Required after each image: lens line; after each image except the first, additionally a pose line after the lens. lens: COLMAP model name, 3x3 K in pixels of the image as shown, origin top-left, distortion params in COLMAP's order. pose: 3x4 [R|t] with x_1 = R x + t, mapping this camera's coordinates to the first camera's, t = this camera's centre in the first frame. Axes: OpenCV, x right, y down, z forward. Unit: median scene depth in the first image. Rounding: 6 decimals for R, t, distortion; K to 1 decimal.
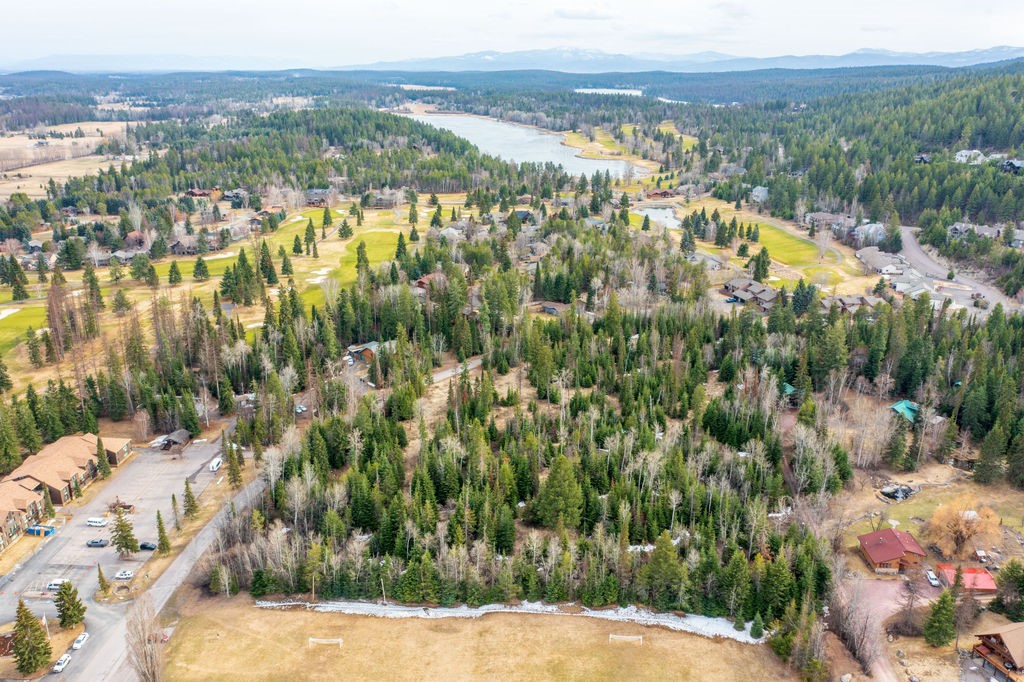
lens RADIAL K [[832.6, 0, 518.2], [0, 832.6, 342.0], [0, 0, 1]] dist [-0.006811, 0.006511]
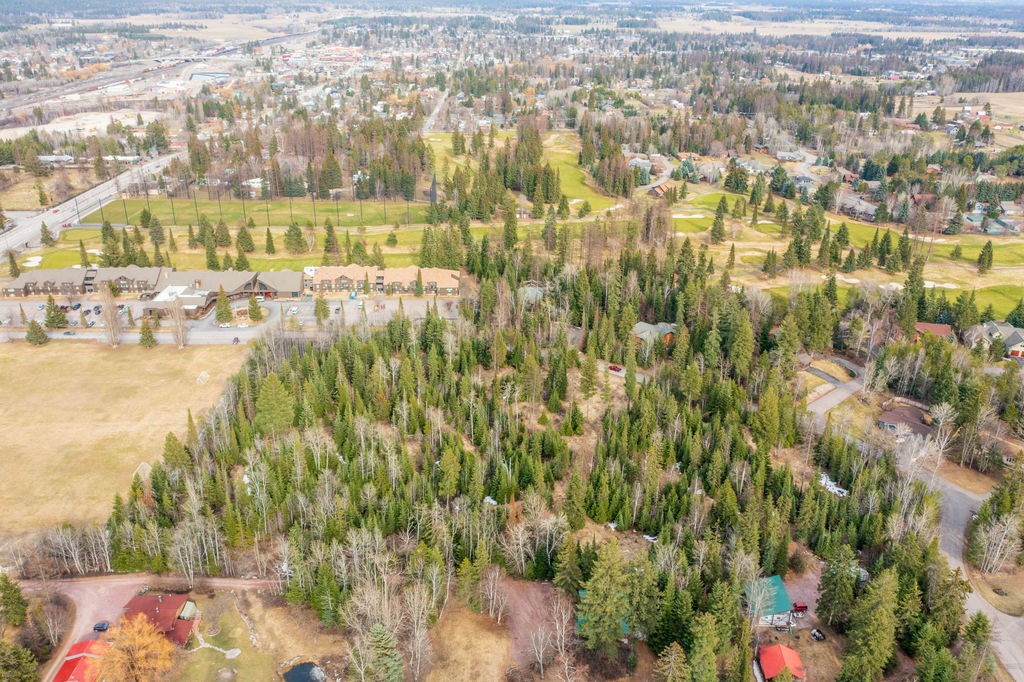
lens RADIAL K [[832.6, 0, 518.2], [0, 832.6, 342.0], [0, 0, 1]] dist [-0.006811, 0.006511]
pose [[0.057408, 0.389824, -0.919098, 1.255118], [-0.319877, 0.879264, 0.352949, -0.476298], [0.945718, 0.273736, 0.175173, 1.228172]]
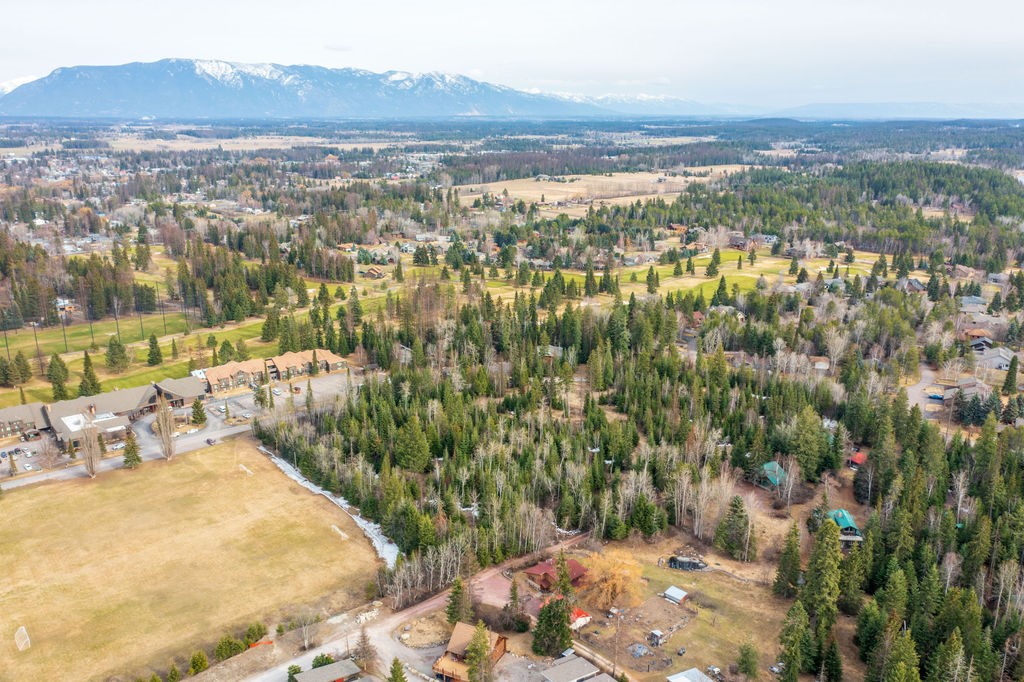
lens RADIAL K [[832.6, 0, 518.2], [0, 832.6, 342.0], [0, 0, 1]] dist [-0.006811, 0.006511]
pose [[0.673627, 0.197078, -0.712311, 1.232640], [-0.233865, 0.971107, 0.047515, -0.096978], [0.701094, 0.134577, 0.700254, 0.160840]]
